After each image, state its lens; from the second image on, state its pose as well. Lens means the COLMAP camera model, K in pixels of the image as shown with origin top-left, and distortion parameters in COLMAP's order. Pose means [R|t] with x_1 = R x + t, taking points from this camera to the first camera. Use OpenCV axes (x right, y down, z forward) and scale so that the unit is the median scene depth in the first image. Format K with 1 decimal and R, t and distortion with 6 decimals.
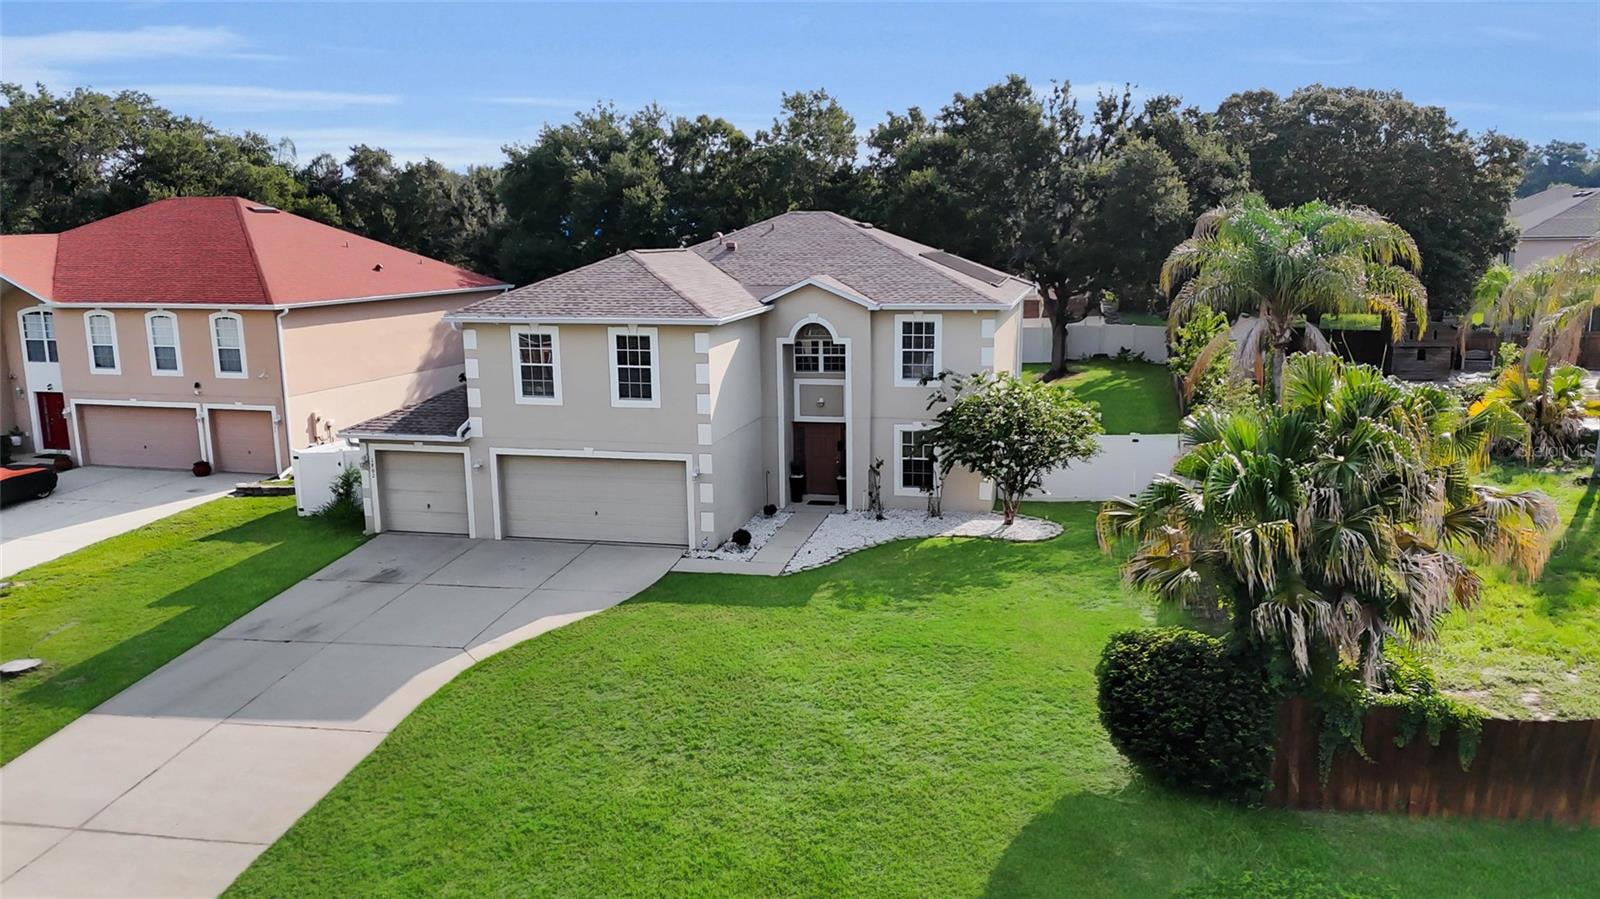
lens RADIAL K [[1187.1, 0, 804.4], [0, 1187.1, 454.2], [0, 0, 1]] dist [0.049672, -0.035637]
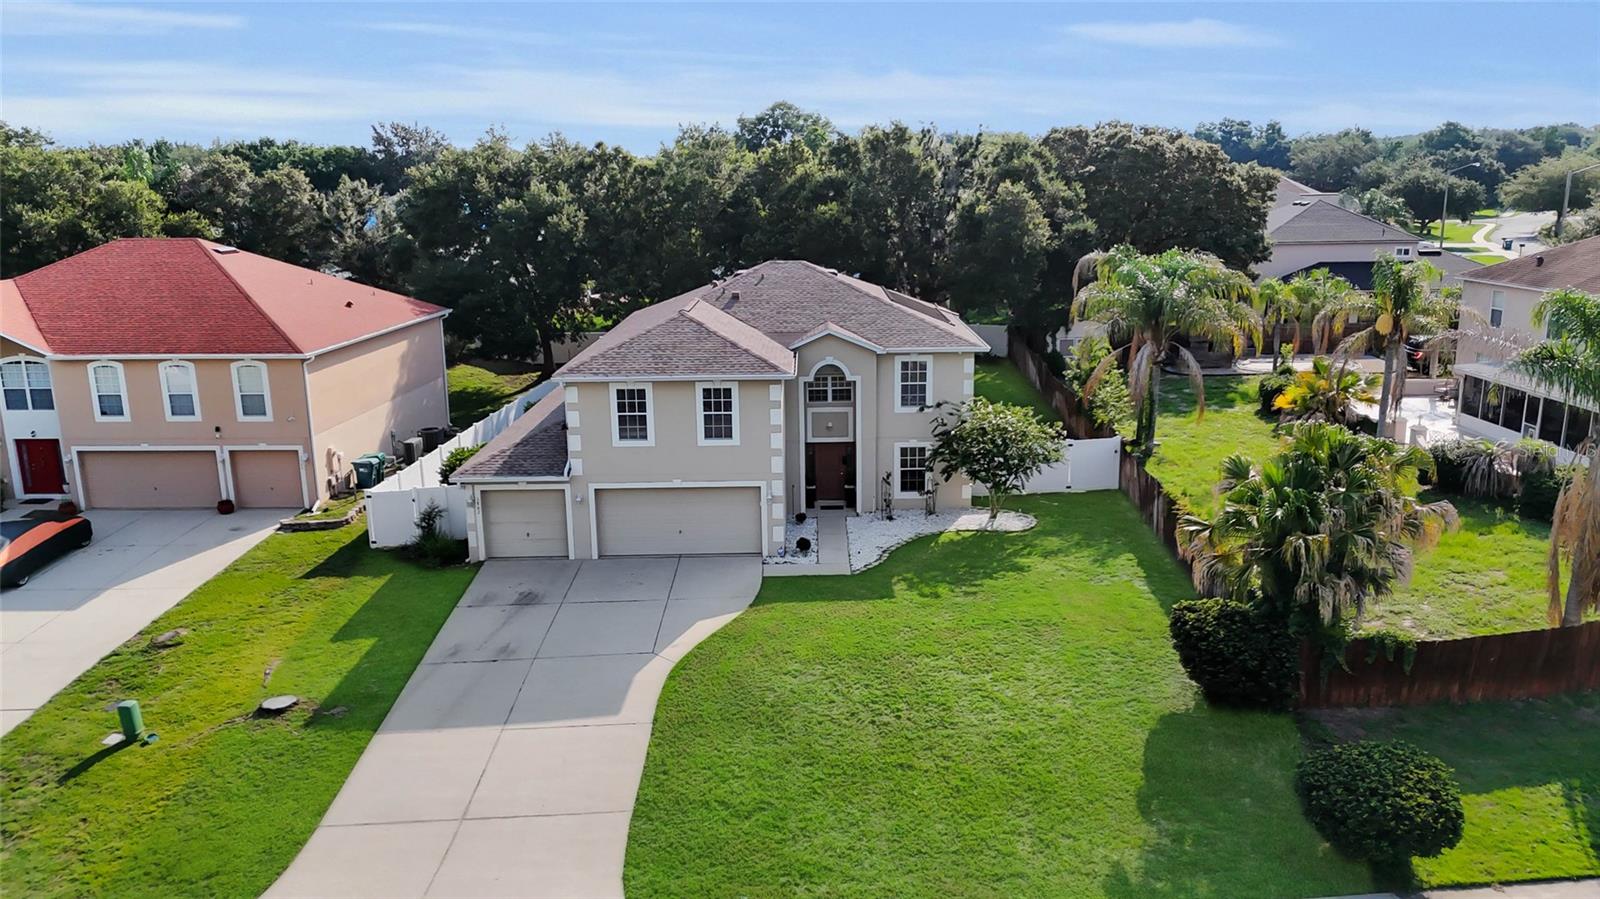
lens RADIAL K [[1187.1, 0, 807.4], [0, 1187.1, 448.5], [0, 0, 1]] dist [0.049672, -0.035637]
pose [[0.972659, -0.053452, 0.226004, -0.302563], [0.045941, 0.998207, 0.038368, -0.072612], [-0.227650, -0.026937, 0.973370, -0.199805]]
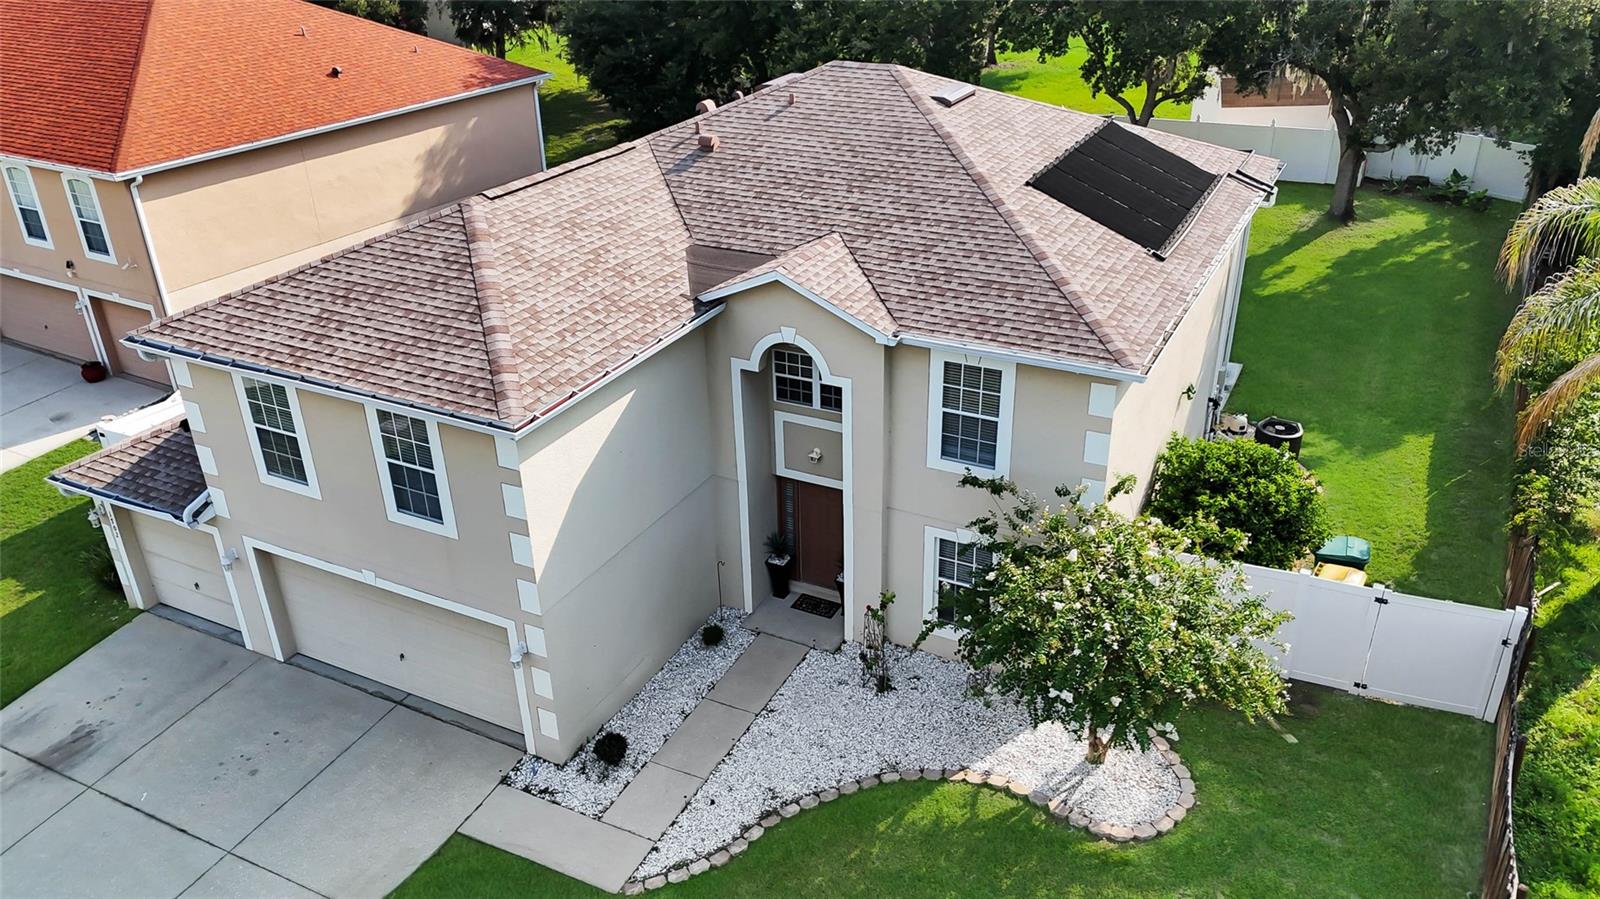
lens RADIAL K [[1187.1, 0, 799.9], [0, 1187.1, 453.3], [0, 0, 1]] dist [0.049672, -0.035637]
pose [[0.971103, 0.100227, -0.216594, 0.139667], [-0.034852, 0.957370, 0.286754, -0.223326], [0.236101, -0.270919, 0.933199, 0.477090]]
